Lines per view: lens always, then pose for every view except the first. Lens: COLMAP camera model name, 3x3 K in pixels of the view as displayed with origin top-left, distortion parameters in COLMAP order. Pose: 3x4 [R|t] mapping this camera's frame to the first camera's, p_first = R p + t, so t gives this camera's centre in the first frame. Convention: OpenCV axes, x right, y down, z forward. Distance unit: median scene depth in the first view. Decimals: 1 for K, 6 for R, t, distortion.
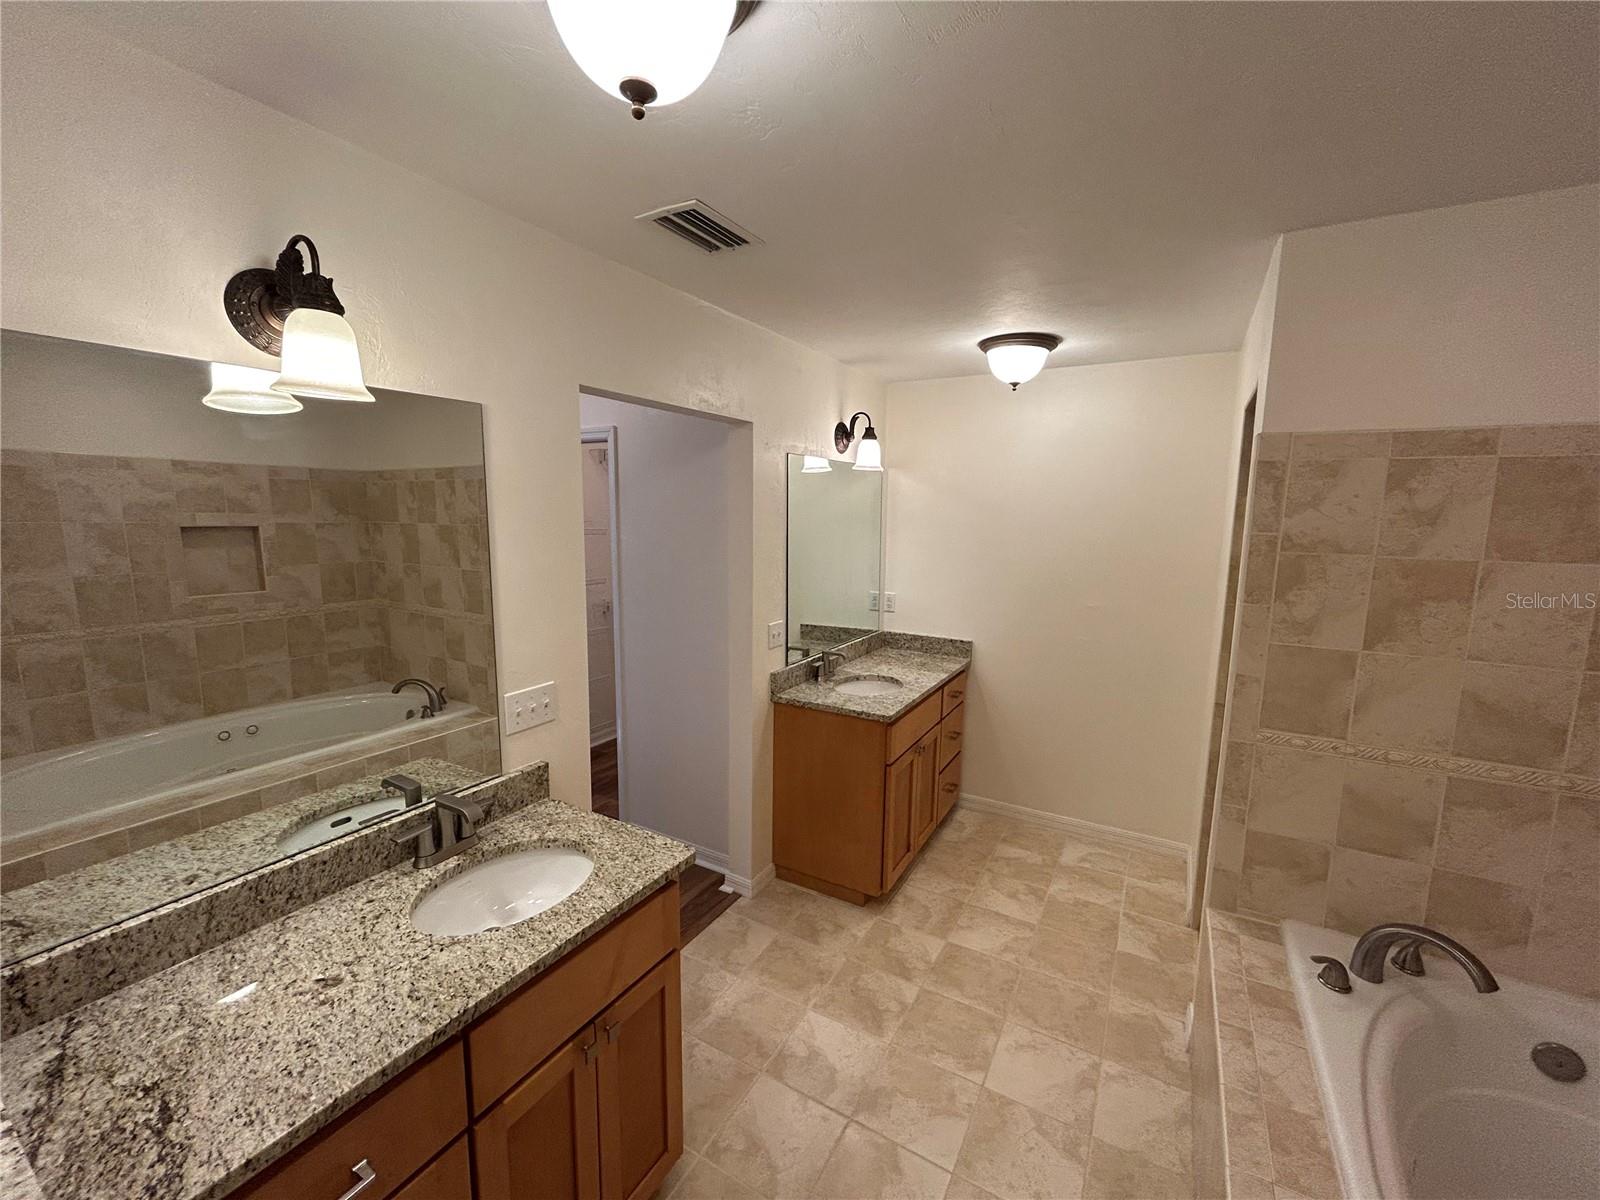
lens RADIAL K [[649.5, 0, 798.3], [0, 649.5, 604.3], [0, 0, 1]] dist [-0.001759, 0.001712]
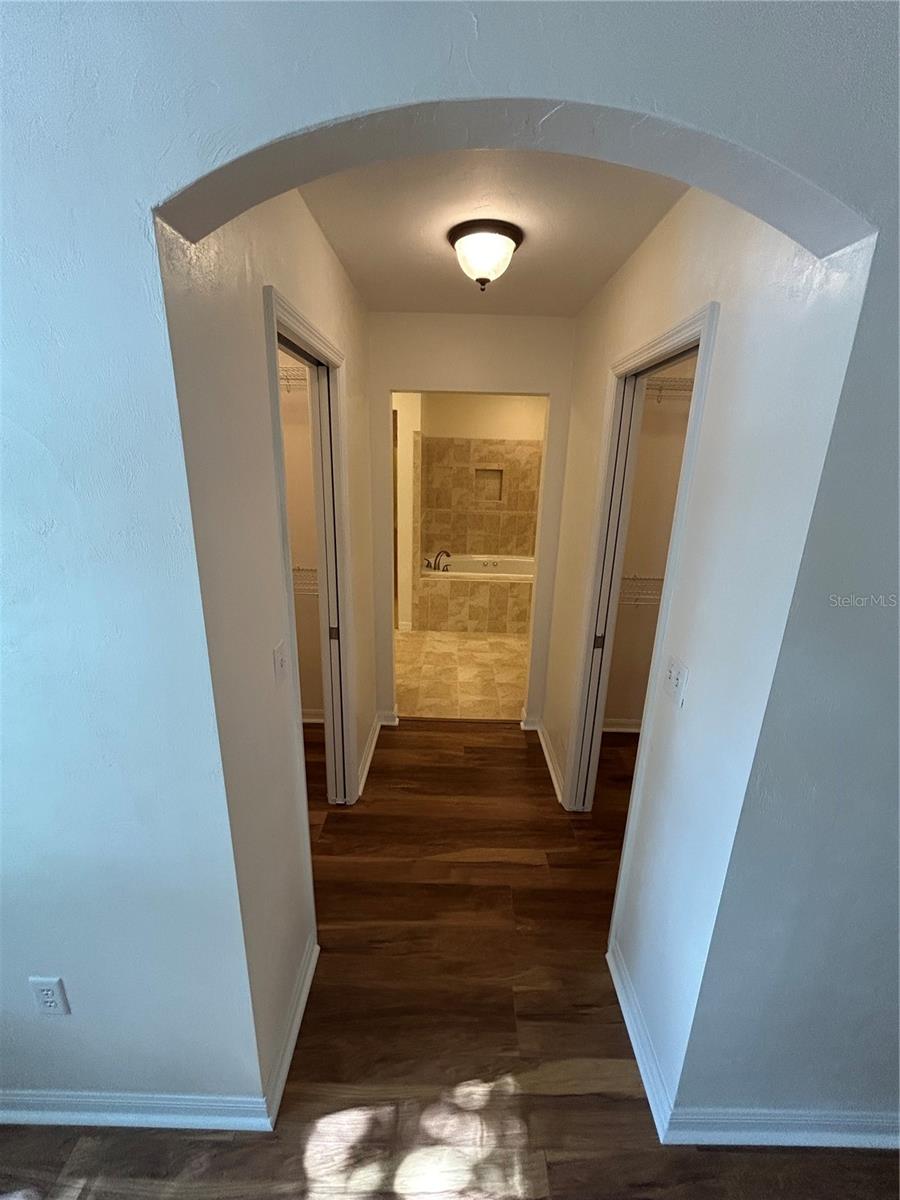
lens RADIAL K [[487.1, 0, 448.6], [0, 487.1, 602.5], [0, 0, 1]] dist [-0.001759, 0.001712]
pose [[-0.492880, -0.276941, 0.824847, -1.503030], [0.097542, 0.924432, 0.368662, -0.318707], [-0.864612, 0.262164, -0.428621, 1.933812]]
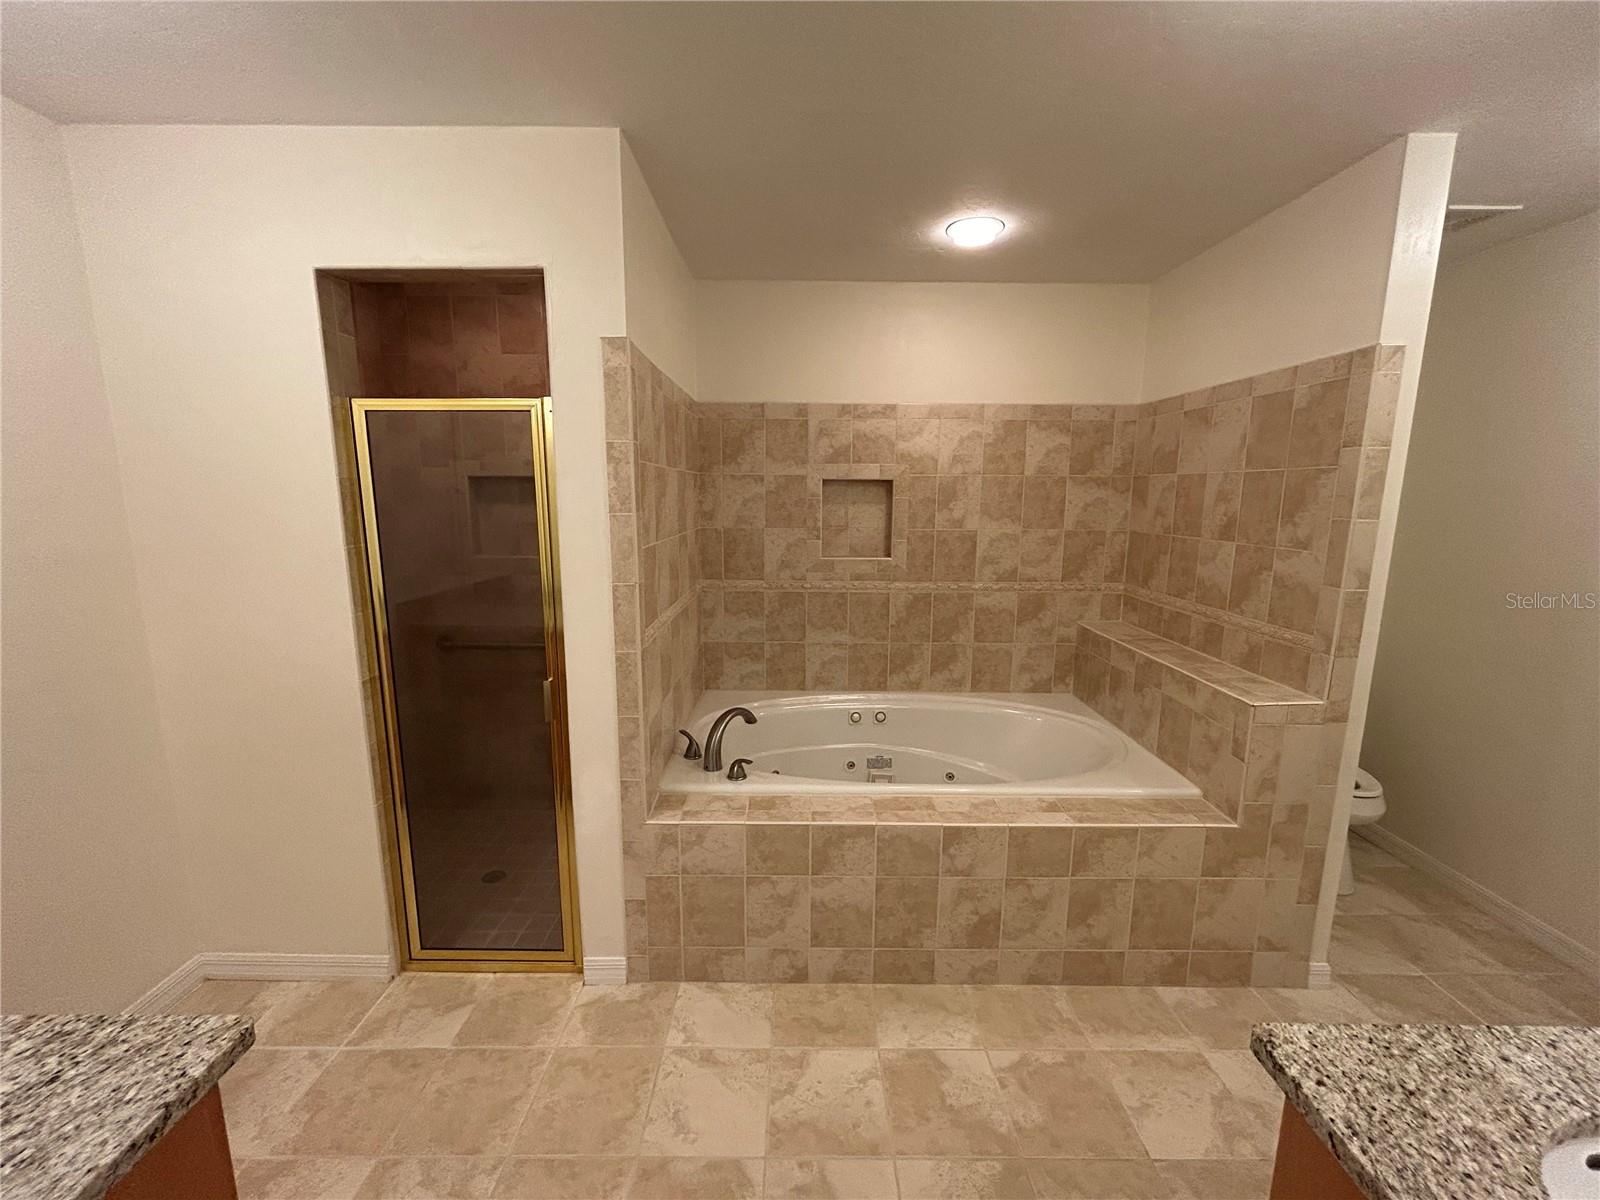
lens RADIAL K [[649.5, 0, 798.7], [0, 649.5, 600.5], [0, 0, 1]] dist [-0.001759, 0.001712]
pose [[-0.500702, -0.161266, 0.850465, -0.283942], [0.116941, 0.960884, 0.251051, -0.085763], [-0.857685, 0.225156, -0.462258, 1.161548]]
